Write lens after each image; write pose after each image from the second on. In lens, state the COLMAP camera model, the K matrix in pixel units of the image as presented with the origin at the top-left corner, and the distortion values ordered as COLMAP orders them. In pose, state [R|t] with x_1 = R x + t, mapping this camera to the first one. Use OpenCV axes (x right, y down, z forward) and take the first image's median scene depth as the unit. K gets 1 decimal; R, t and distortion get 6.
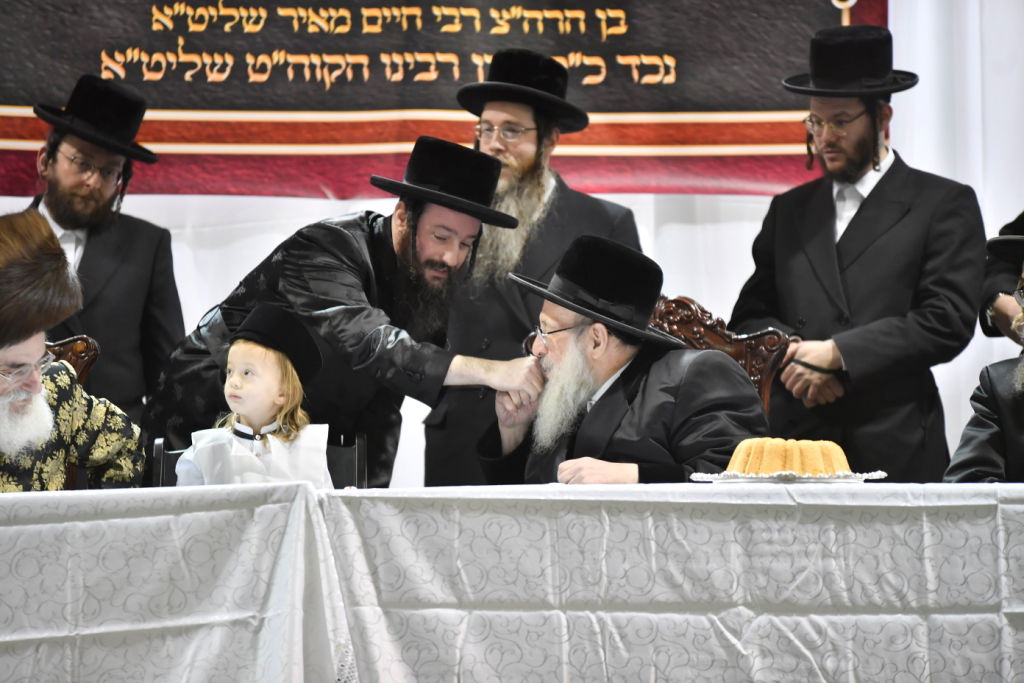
lens RADIAL K [[5258.1, 0, 531.9], [0, 5258.1, 351.0], [0, 0, 1]] dist [2.066524, 0.000000]
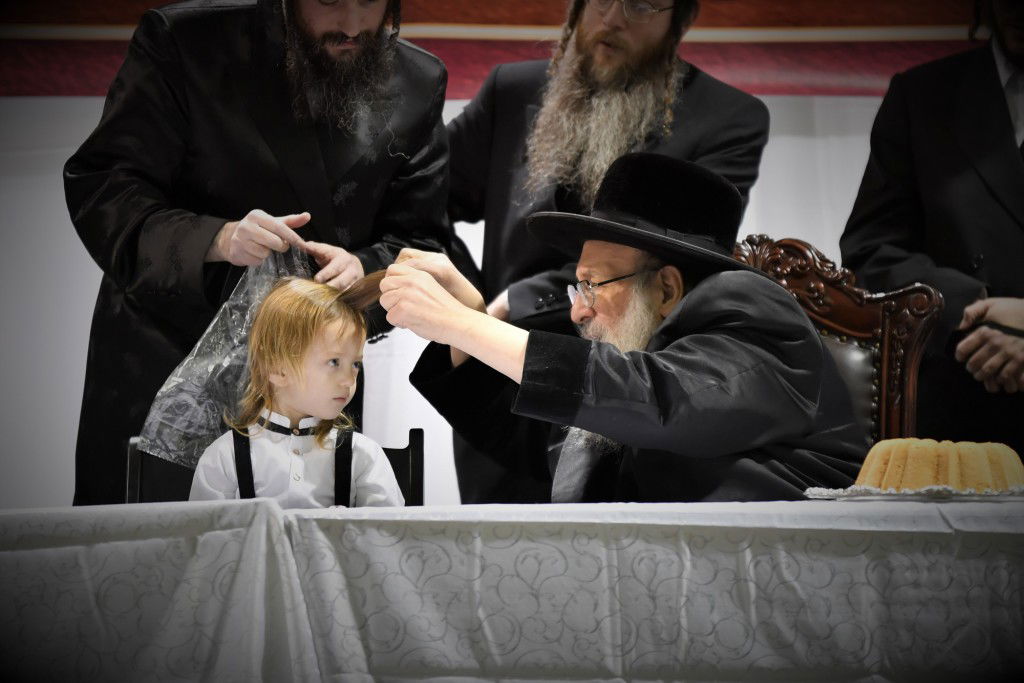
lens RADIAL K [[5258.1, 0, 546.2], [0, 5258.1, 340.7], [0, 0, 1]] dist [2.066524, 0.000000]
pose [[0.999988, 0.000214, -0.004964, -0.001380], [-0.000115, 0.999800, 0.019984, -0.011117], [0.004967, -0.019984, 0.999788, 0.282589]]
